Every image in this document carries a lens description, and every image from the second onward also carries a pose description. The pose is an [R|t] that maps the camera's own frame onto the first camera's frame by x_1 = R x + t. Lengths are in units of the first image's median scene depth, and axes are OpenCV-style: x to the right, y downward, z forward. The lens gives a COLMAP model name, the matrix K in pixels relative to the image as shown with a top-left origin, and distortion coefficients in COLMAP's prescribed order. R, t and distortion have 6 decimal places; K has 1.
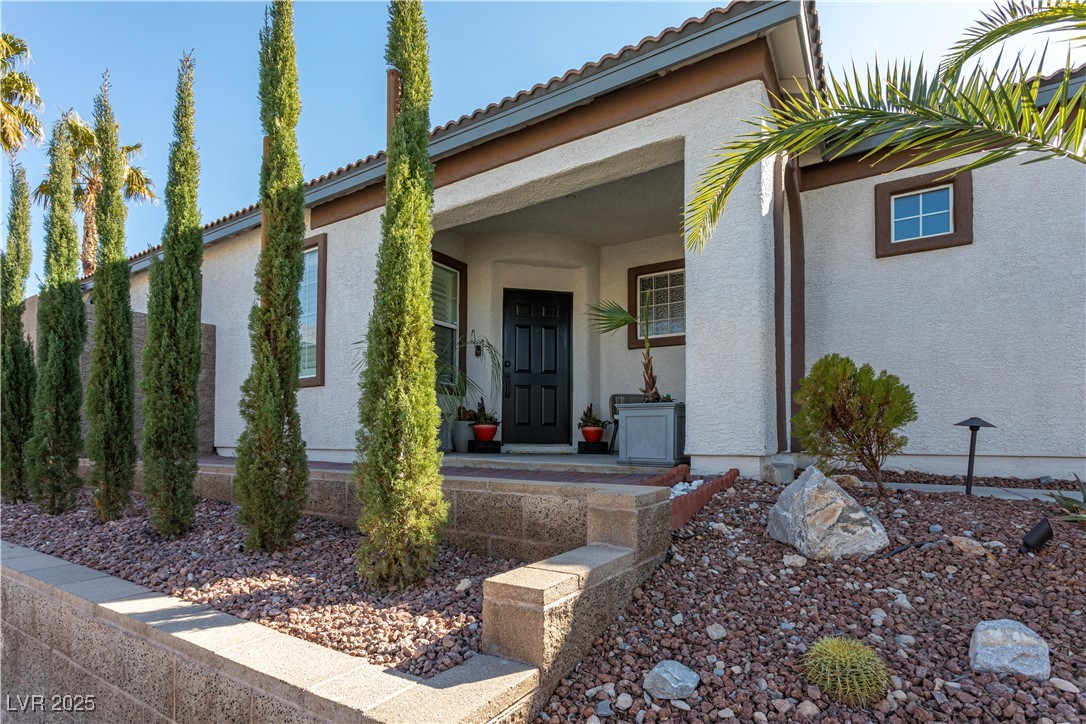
lens RADIAL K [[540.1, 0, 544.3], [0, 540.1, 422.7], [0, 0, 1]] dist [0.002200, 0.000715]
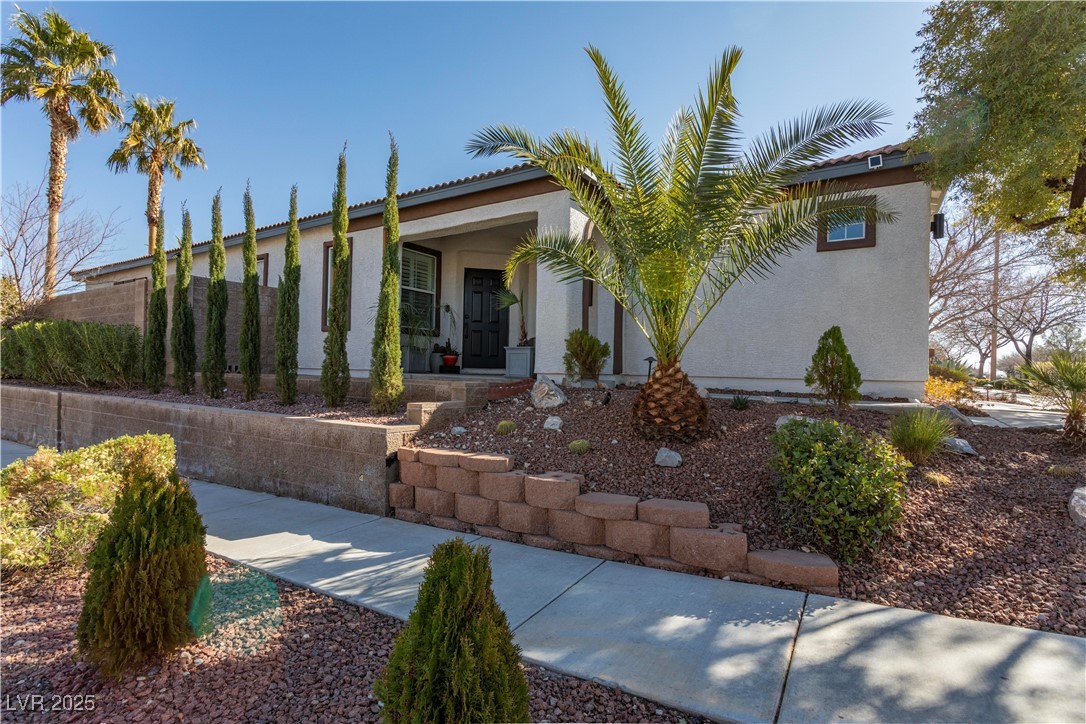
lens RADIAL K [[505.7, 0, 543.0], [0, 505.7, 362.0], [0, 0, 1]] dist [-0.001302, -0.000064]
pose [[0.999897, 0.014282, -0.001624, 0.159850], [-0.014247, 0.999702, 0.019822, -0.010634], [0.001906, -0.019797, 0.999802, -0.470614]]
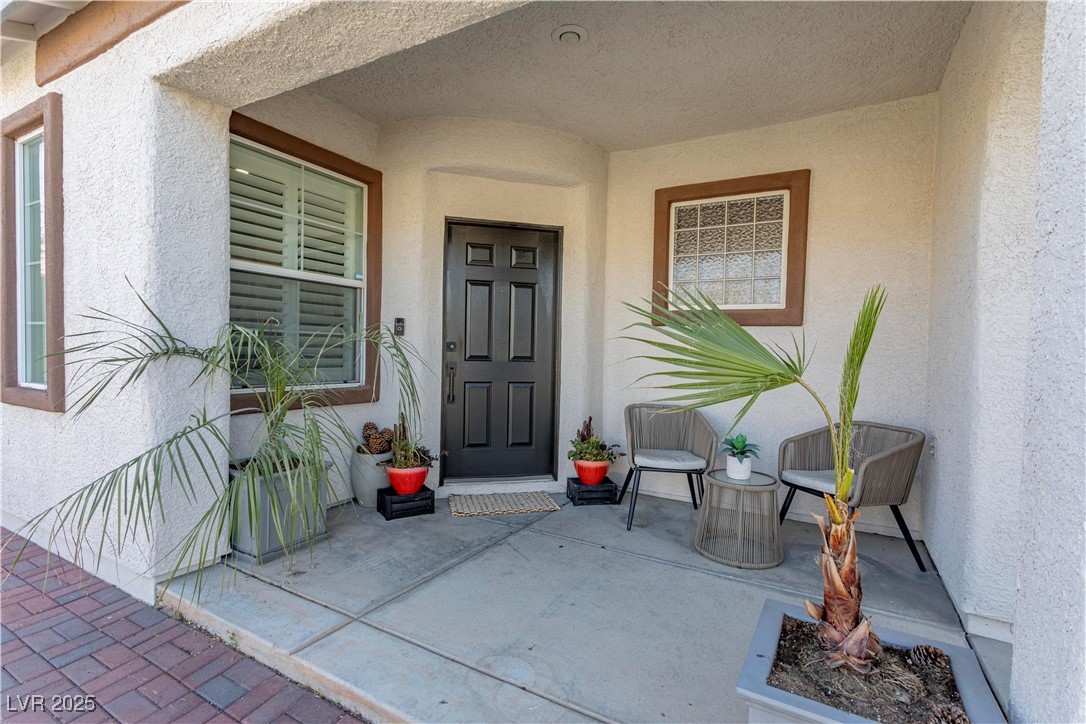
lens RADIAL K [[489.0, 0, 543.0], [0, 489.0, 362.0], [0, 0, 1]] dist [0.001284, 0.000208]
pose [[0.998236, 0.013866, 0.057735, 0.001479], [-0.017978, 0.997291, 0.071329, -0.136241], [-0.056590, -0.072241, 0.995781, 0.470087]]
